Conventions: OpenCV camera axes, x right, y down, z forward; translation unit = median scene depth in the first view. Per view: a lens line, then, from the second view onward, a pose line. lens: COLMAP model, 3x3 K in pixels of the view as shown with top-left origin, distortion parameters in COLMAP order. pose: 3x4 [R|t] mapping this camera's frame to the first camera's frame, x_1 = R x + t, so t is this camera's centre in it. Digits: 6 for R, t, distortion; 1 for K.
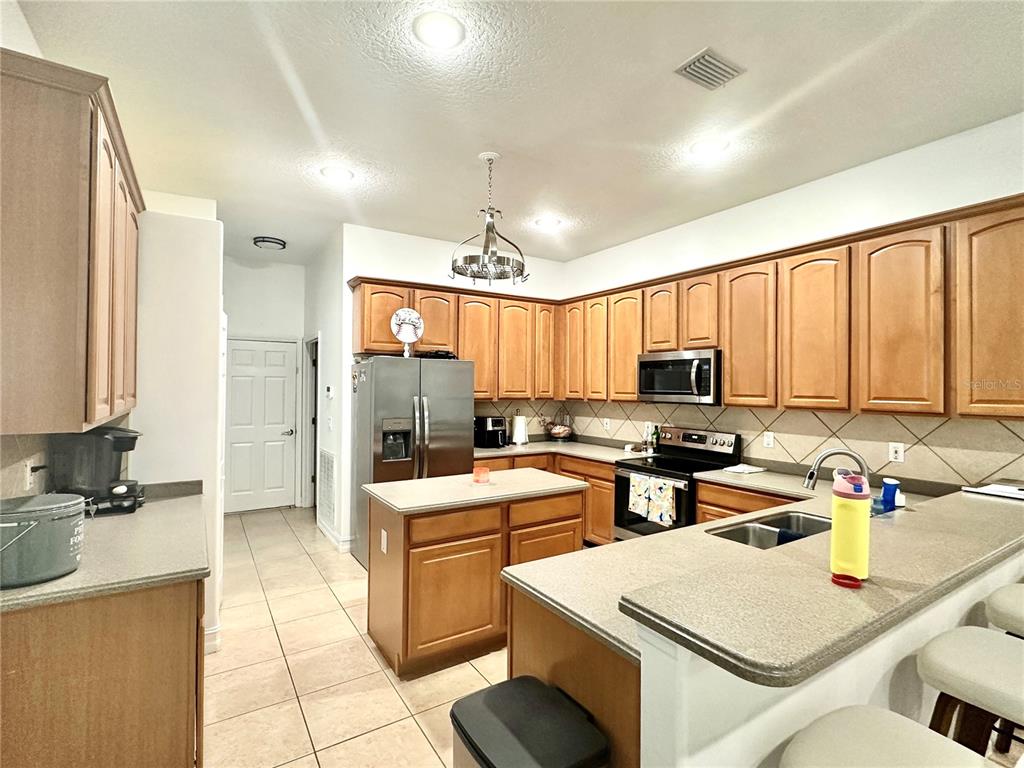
lens RADIAL K [[487.0, 0, 512.0], [0, 487.0, 384.0], [0, 0, 1]] dist [-0.007937, -0.000374]
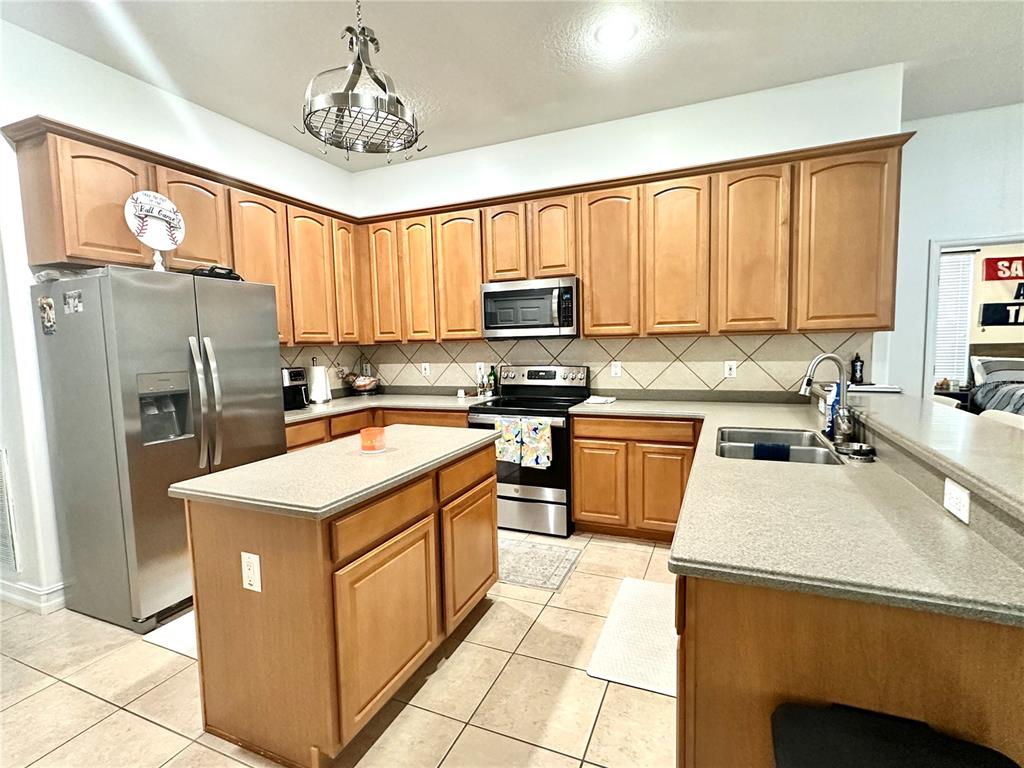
lens RADIAL K [[487.0, 0, 512.0], [0, 487.0, 384.0], [0, 0, 1]] dist [-0.007937, -0.000374]
pose [[0.827963, -0.076335, 0.555564, -0.200813], [0.028679, 0.995159, 0.093996, 0.038047], [-0.560050, -0.061892, 0.826144, 0.243420]]
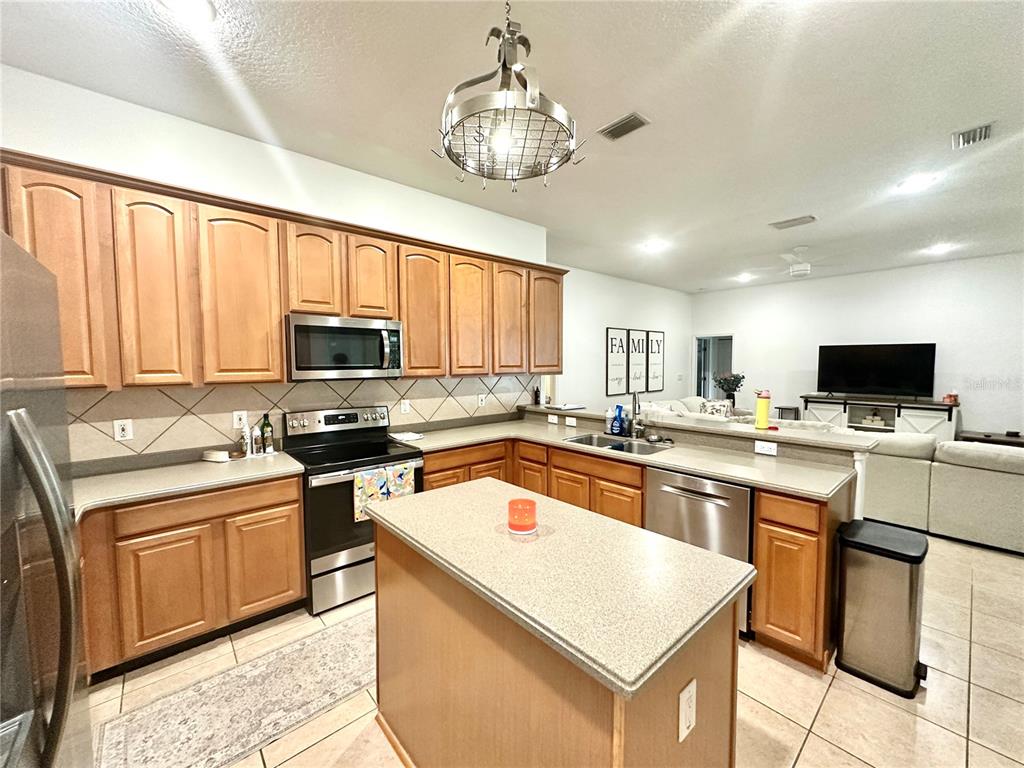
lens RADIAL K [[408.2, 0, 512.0], [0, 408.2, 384.0], [0, 0, 1]] dist [0.002199, 0.000140]
pose [[-0.146414, -0.063413, 0.987189, -0.389381], [-0.002445, 0.997963, 0.063743, 0.001344], [-0.989220, 0.006919, -0.146271, 0.793862]]
